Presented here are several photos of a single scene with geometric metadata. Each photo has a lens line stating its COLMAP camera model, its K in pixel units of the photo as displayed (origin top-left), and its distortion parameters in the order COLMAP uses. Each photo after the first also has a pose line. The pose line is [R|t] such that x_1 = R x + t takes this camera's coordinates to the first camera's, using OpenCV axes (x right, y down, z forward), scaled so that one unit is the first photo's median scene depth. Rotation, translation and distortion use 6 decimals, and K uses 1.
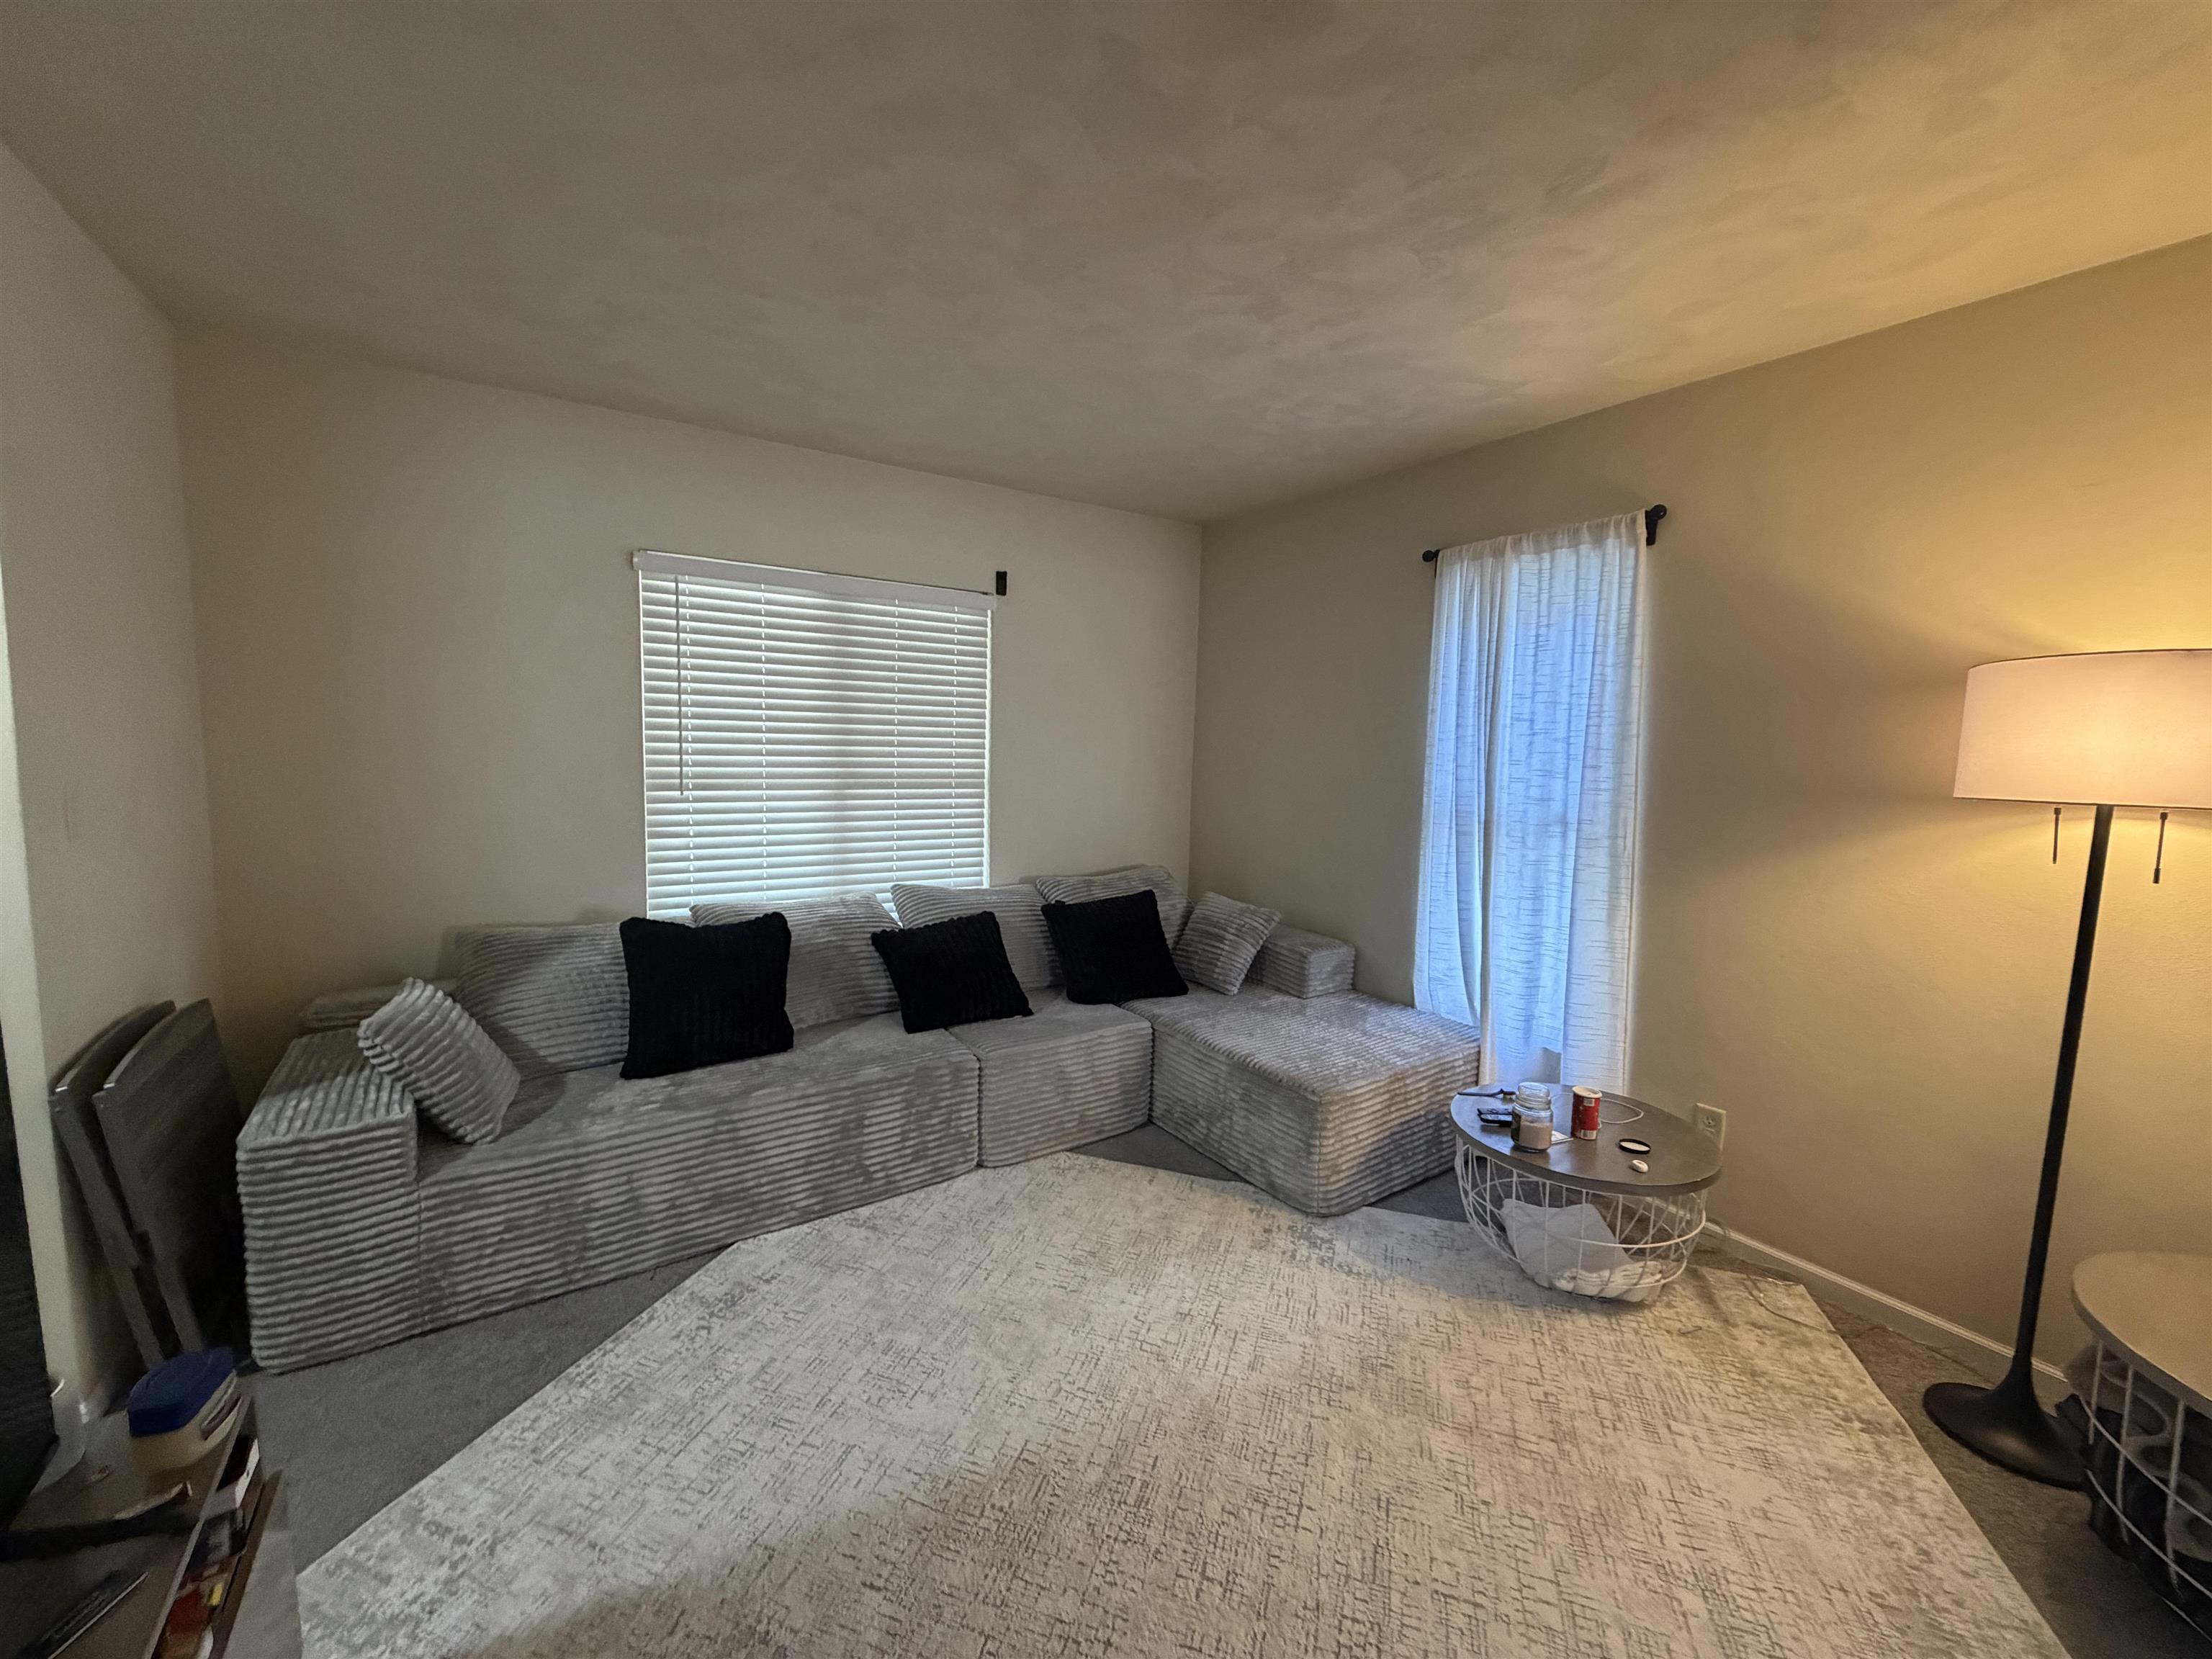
lens RADIAL K [[884.9, 0, 1107.9], [0, 884.9, 819.7], [0, 0, 1]] dist [0.002252, -0.000021]
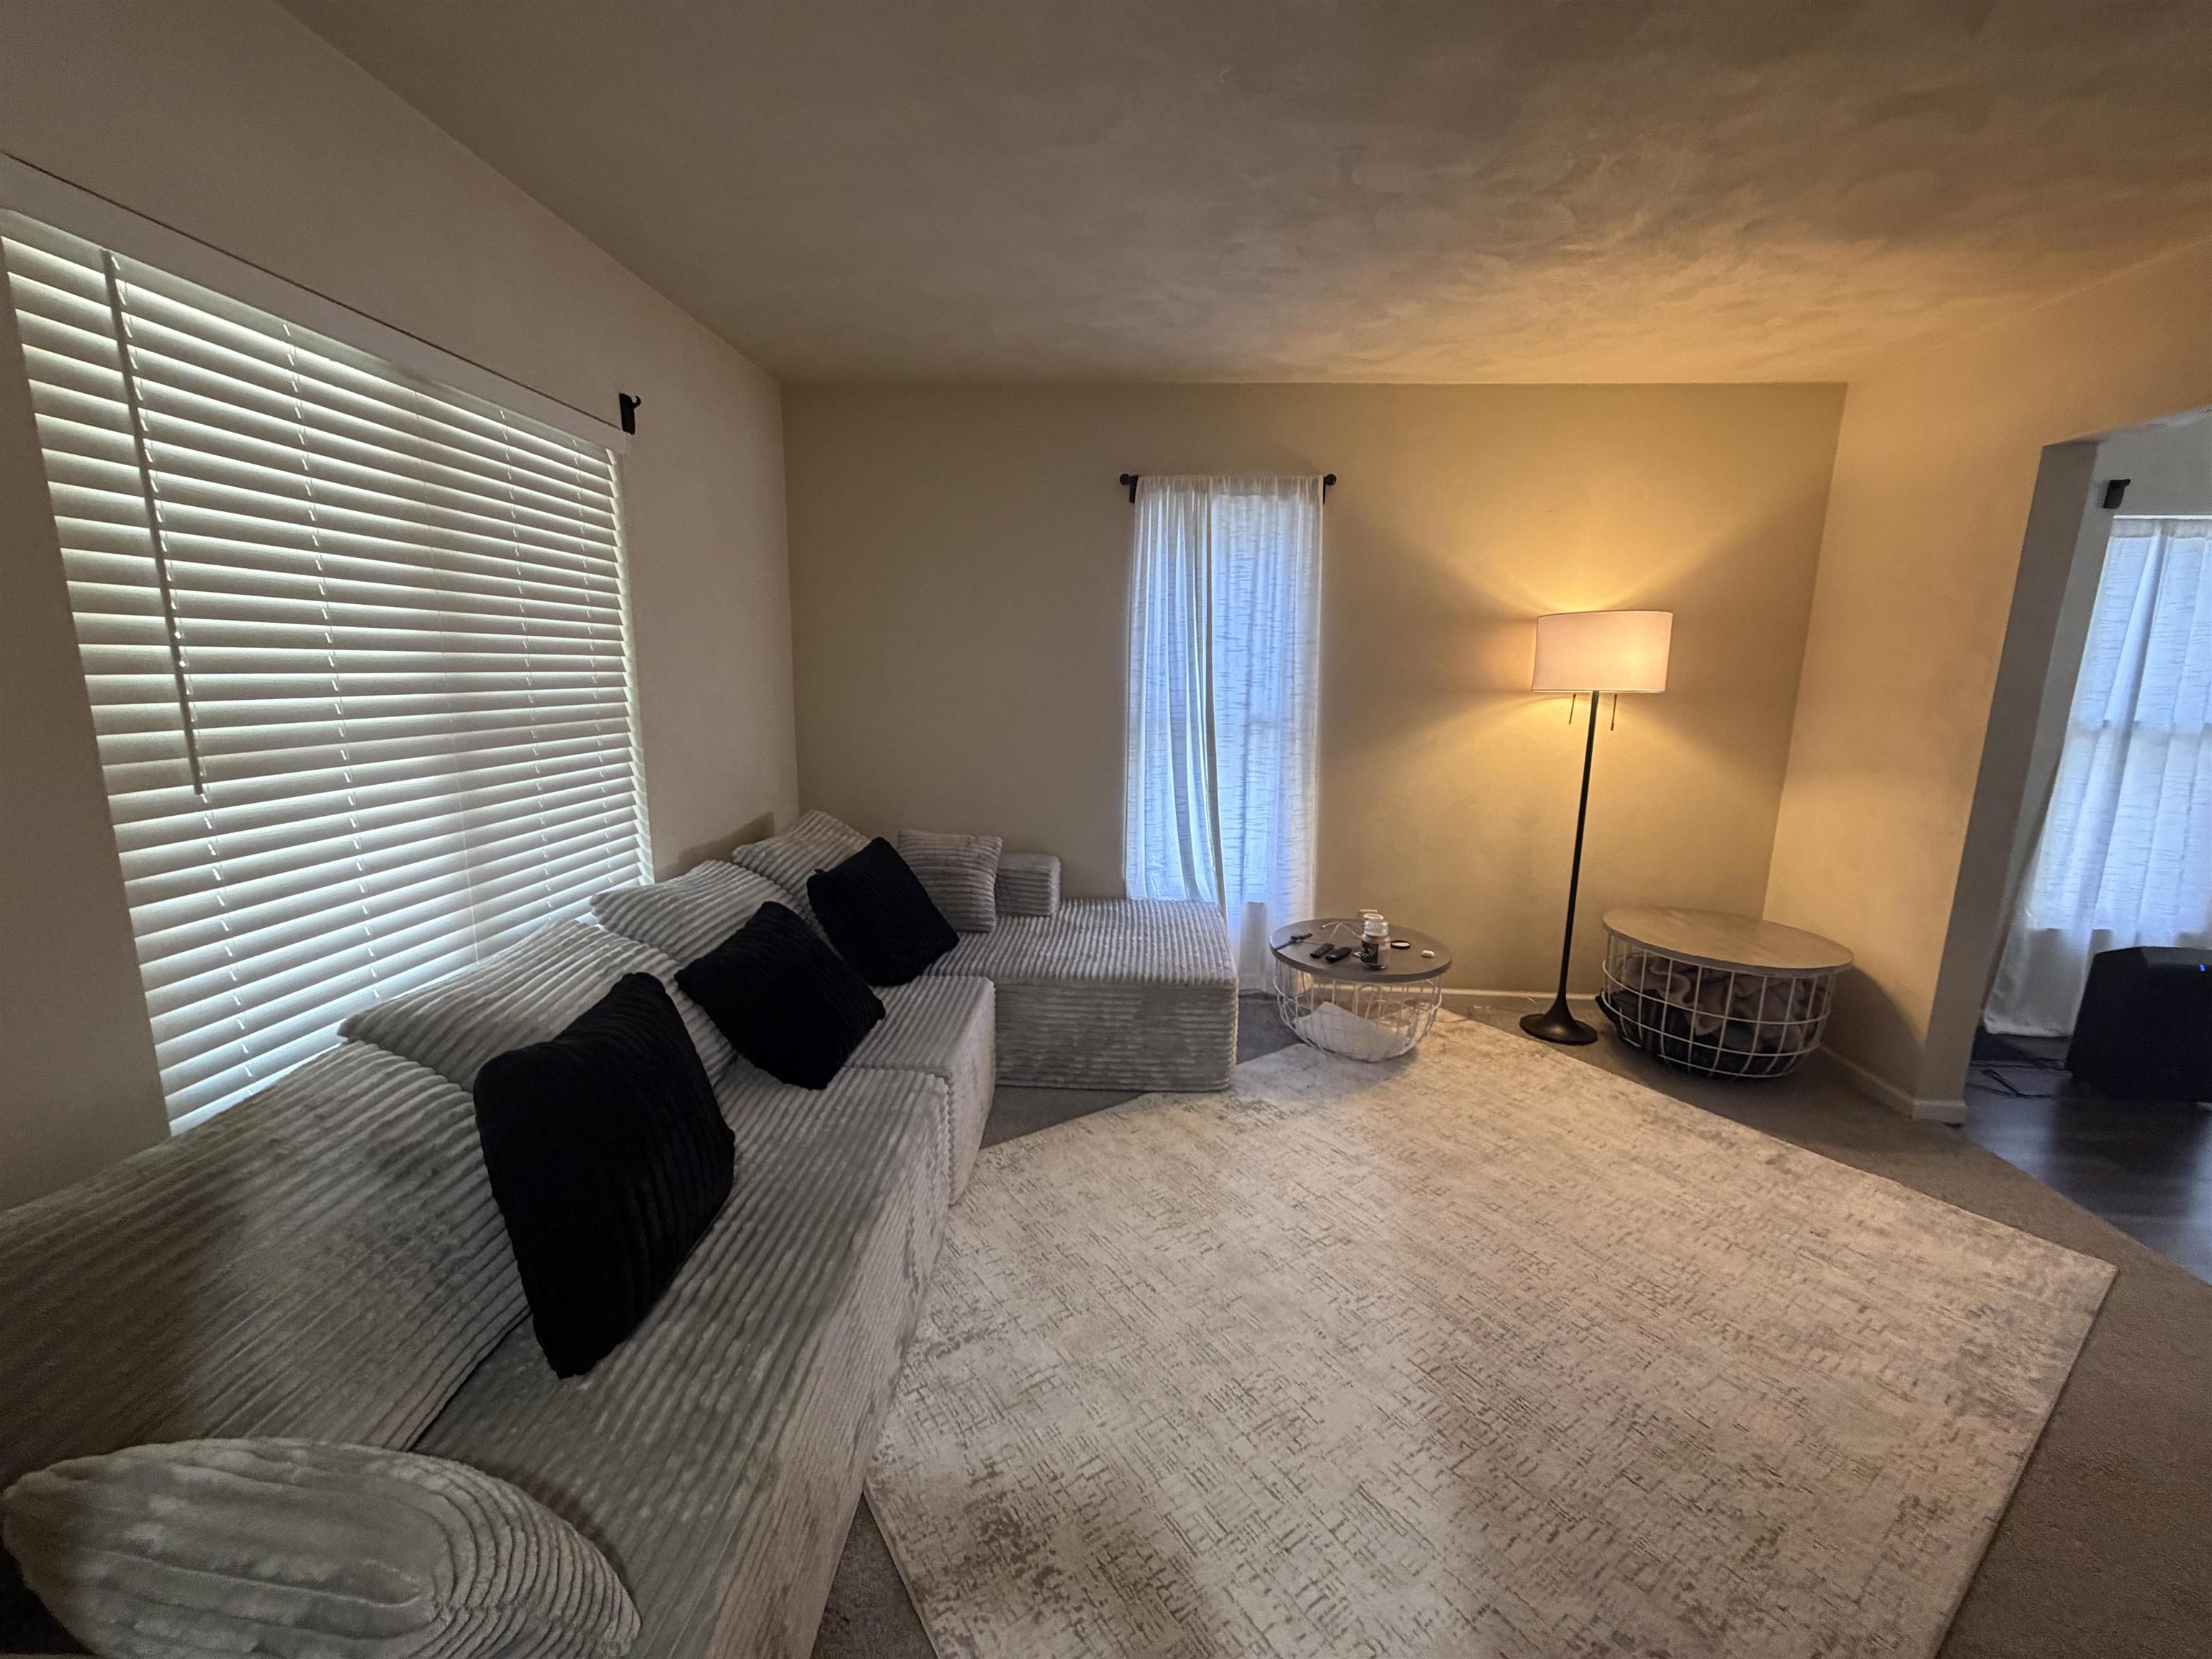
lens RADIAL K [[884.9, 0, 1093.7], [0, 884.9, 821.1], [0, 0, 1]] dist [0.002252, -0.000021]
pose [[0.595785, -0.153601, 0.788319, -0.617997], [0.071363, 0.987784, 0.138532, -0.047460], [-0.799967, -0.026279, 0.599468, 0.422569]]
